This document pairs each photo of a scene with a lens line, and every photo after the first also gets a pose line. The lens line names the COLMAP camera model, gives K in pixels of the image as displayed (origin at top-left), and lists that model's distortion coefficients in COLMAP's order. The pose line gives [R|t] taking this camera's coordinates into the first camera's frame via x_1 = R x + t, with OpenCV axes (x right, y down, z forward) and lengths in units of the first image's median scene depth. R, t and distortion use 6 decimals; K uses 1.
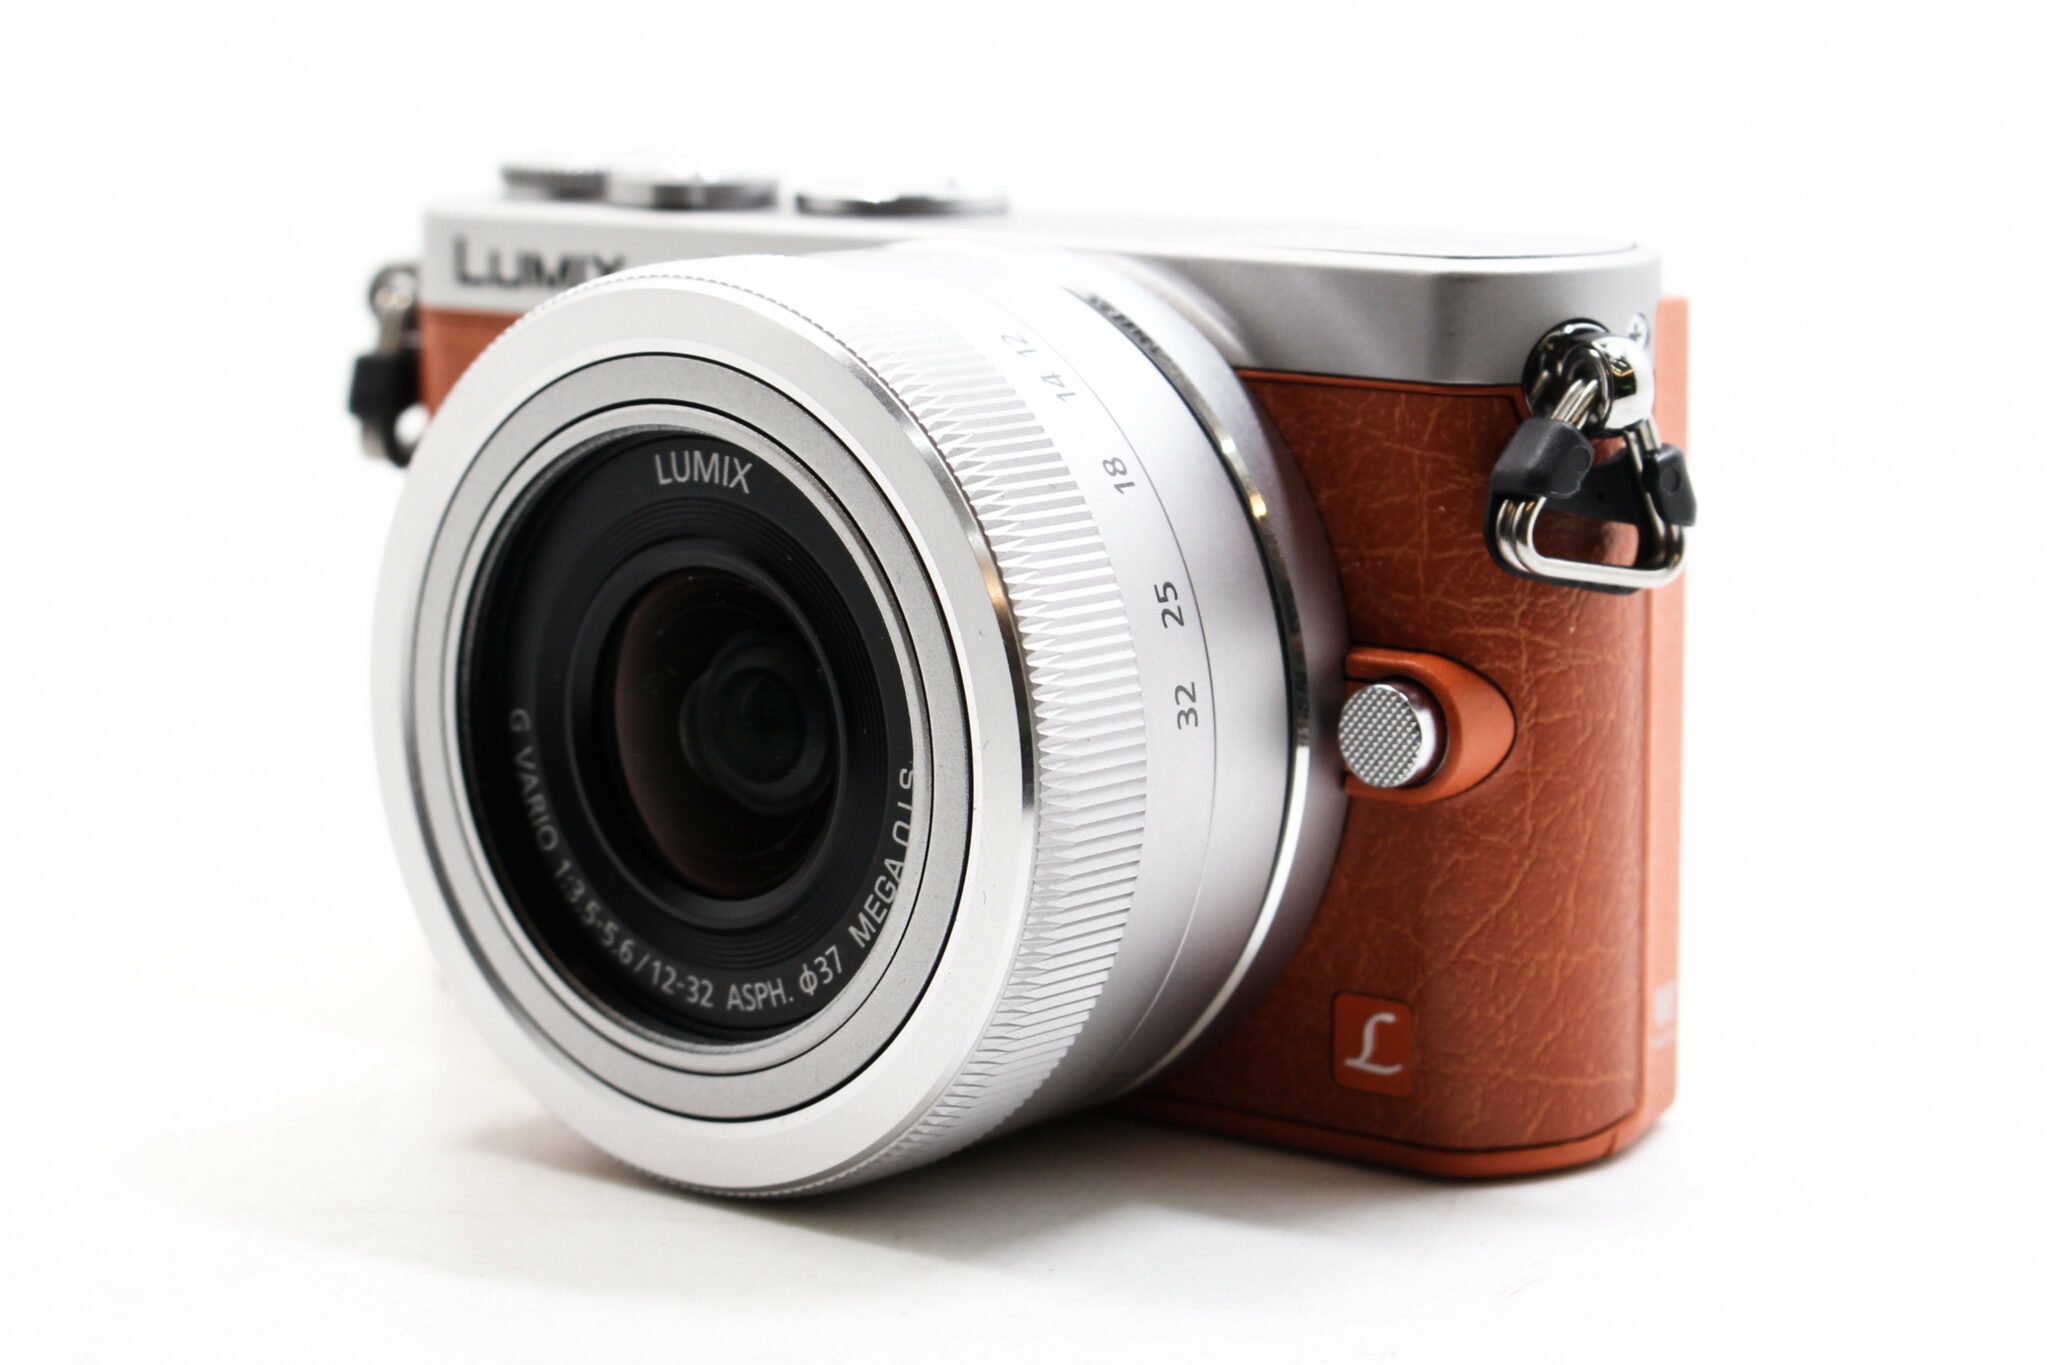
lens RADIAL K [[4872.9, 0, 1023.2], [0, 4872.9, 683.5], [0, 0, 1]] dist [-0.053540, 0.000000]
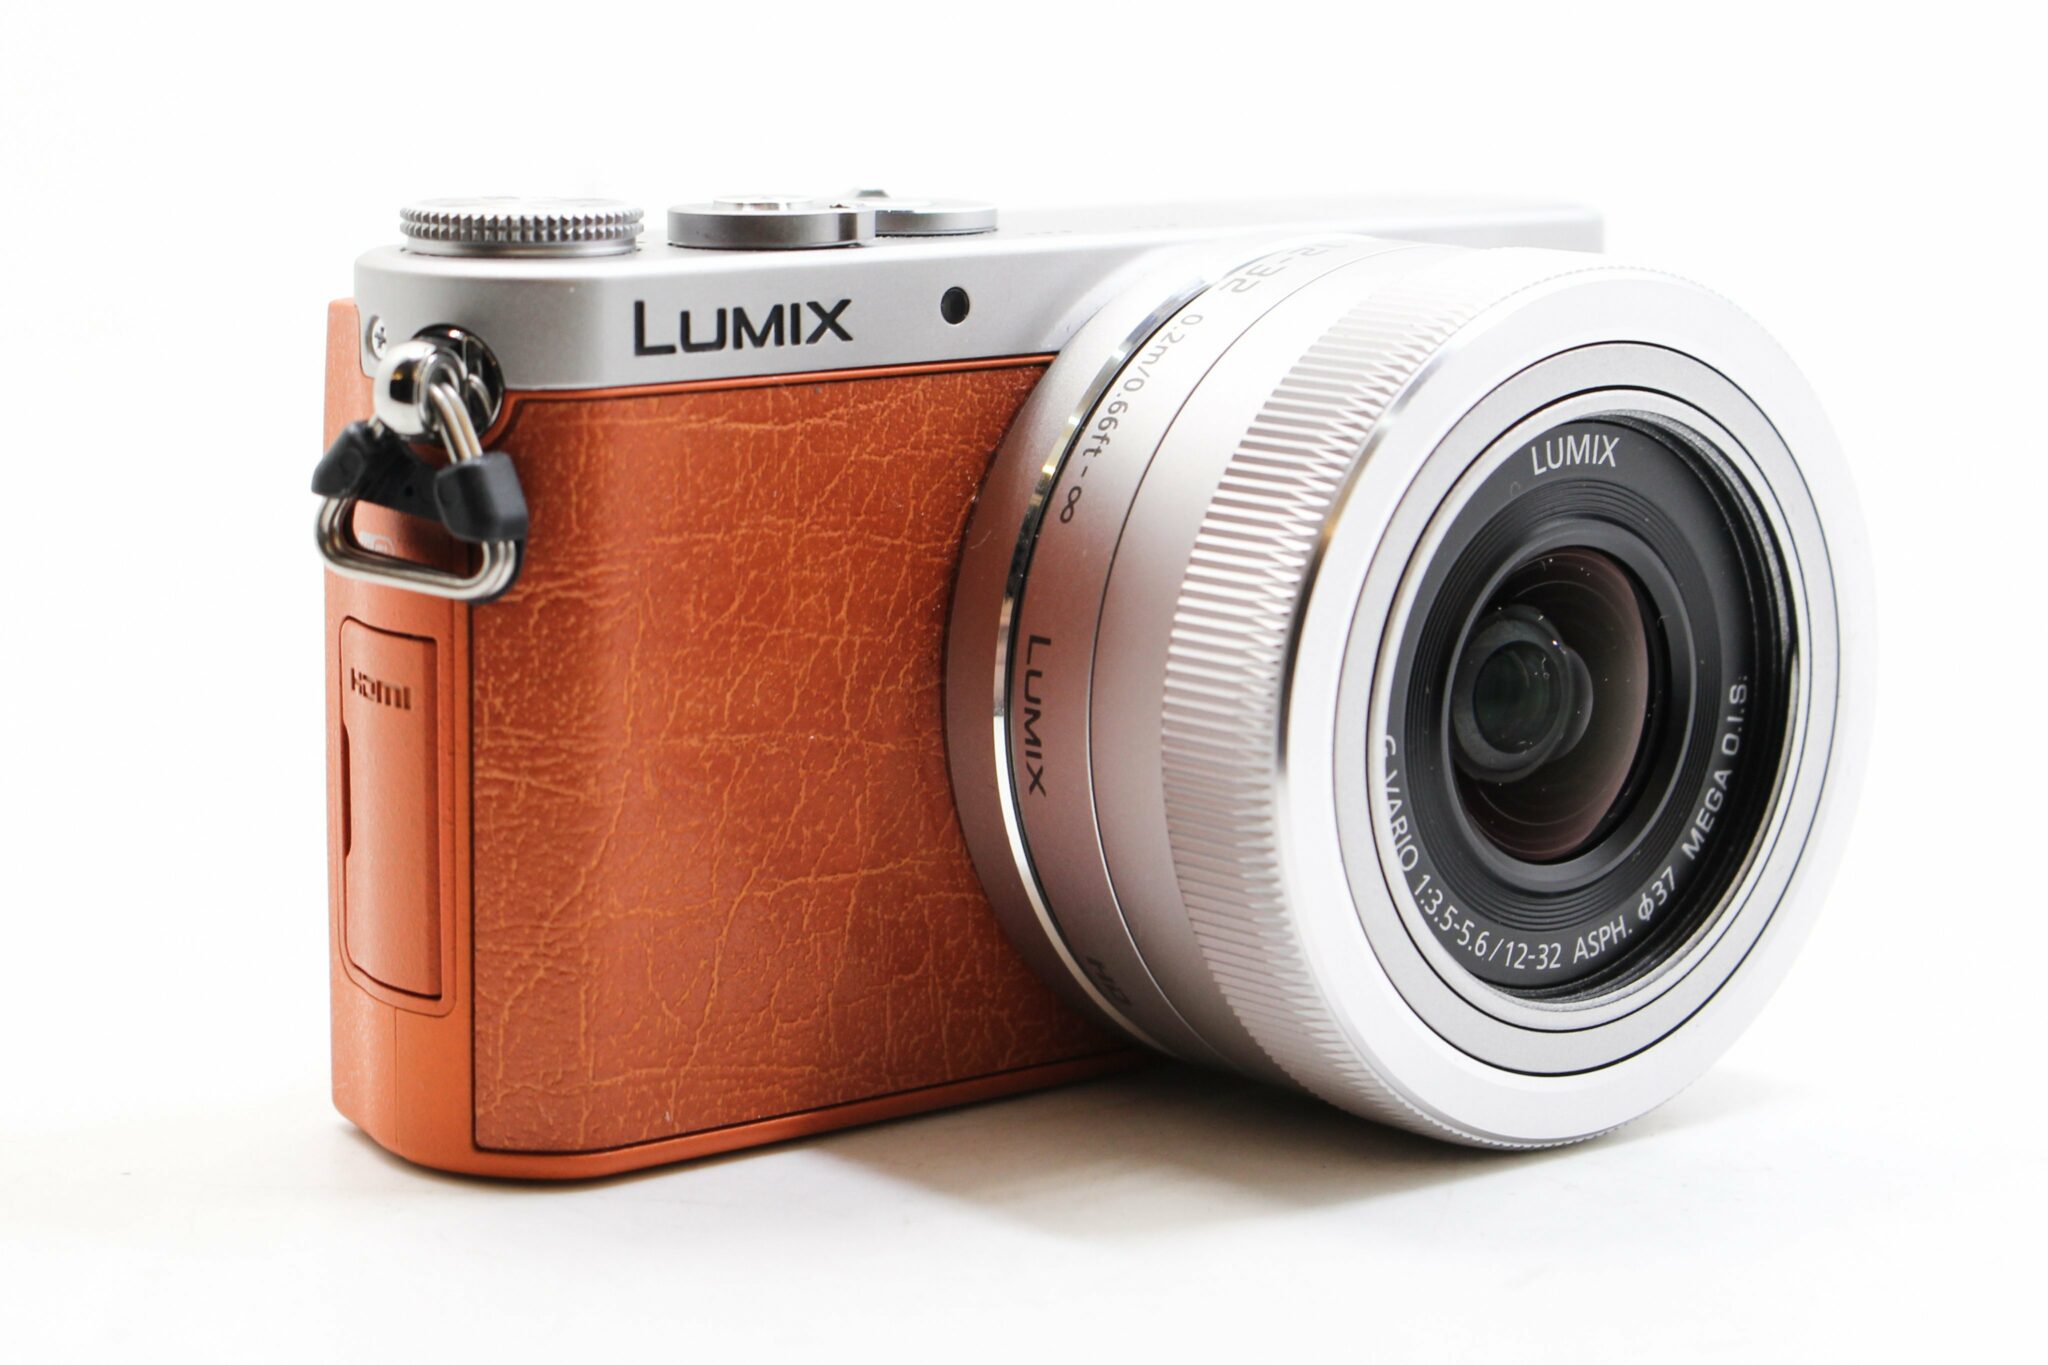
lens RADIAL K [[4872.9, 0, 1023.5], [0, 4872.9, 680.9], [0, 0, 1]] dist [-0.053540, 0.000000]
pose [[0.172867, -0.153407, 0.972925, -1.108847], [0.152479, 0.980056, 0.127439, -0.146812], [-0.973071, 0.126320, 0.192810, 0.916684]]
